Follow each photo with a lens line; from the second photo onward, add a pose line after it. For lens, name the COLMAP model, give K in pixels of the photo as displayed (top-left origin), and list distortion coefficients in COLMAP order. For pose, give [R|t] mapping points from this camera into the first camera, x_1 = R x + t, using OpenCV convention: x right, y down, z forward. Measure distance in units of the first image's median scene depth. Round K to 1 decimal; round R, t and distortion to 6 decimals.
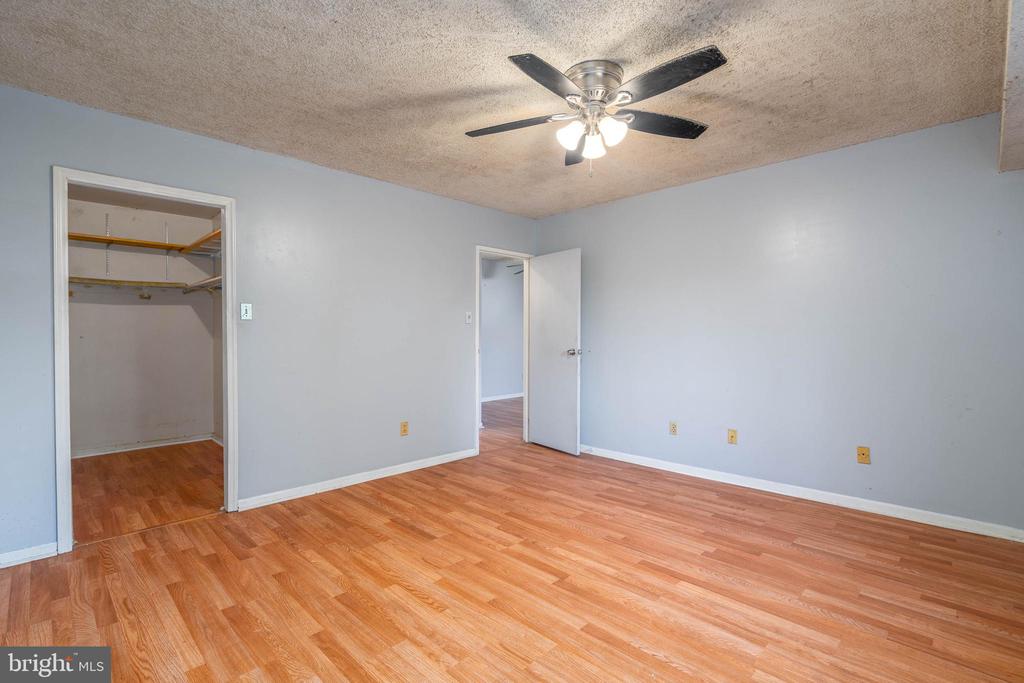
lens RADIAL K [[473.6, 0, 515.2], [0, 473.6, 337.8], [0, 0, 1]] dist [-0.000048, 0.000449]
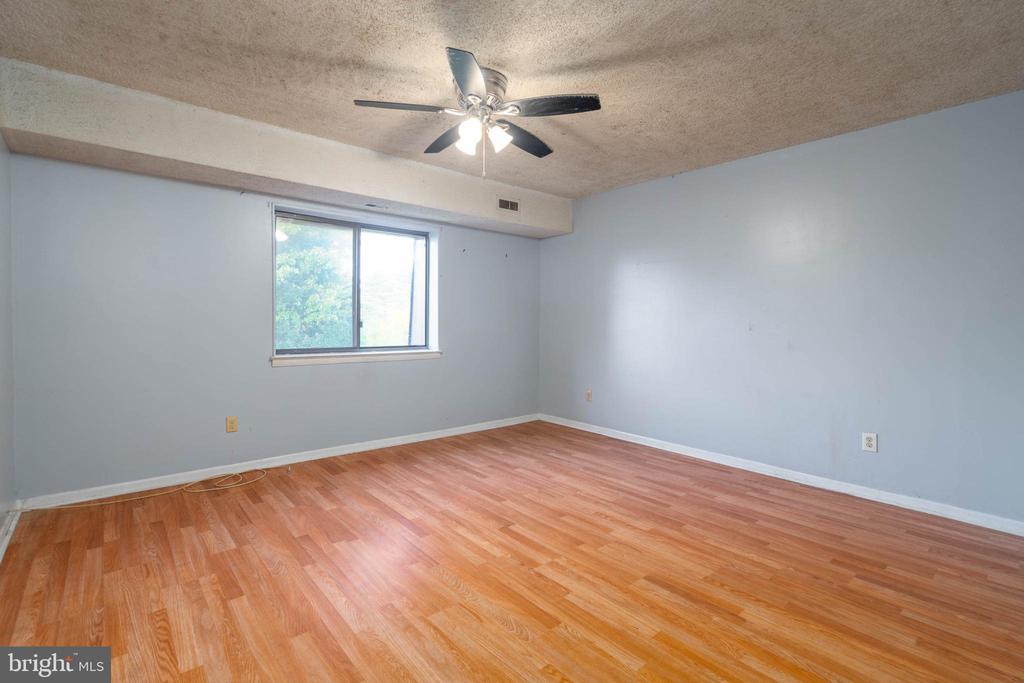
lens RADIAL K [[473.6, 0, 515.2], [0, 473.6, 337.8], [0, 0, 1]] dist [-0.000048, 0.000449]
pose [[-0.997085, -0.009520, 0.075701, -0.008427], [-0.006247, 0.999040, 0.043355, -0.011774], [-0.076041, 0.042756, -0.996188, 1.903234]]
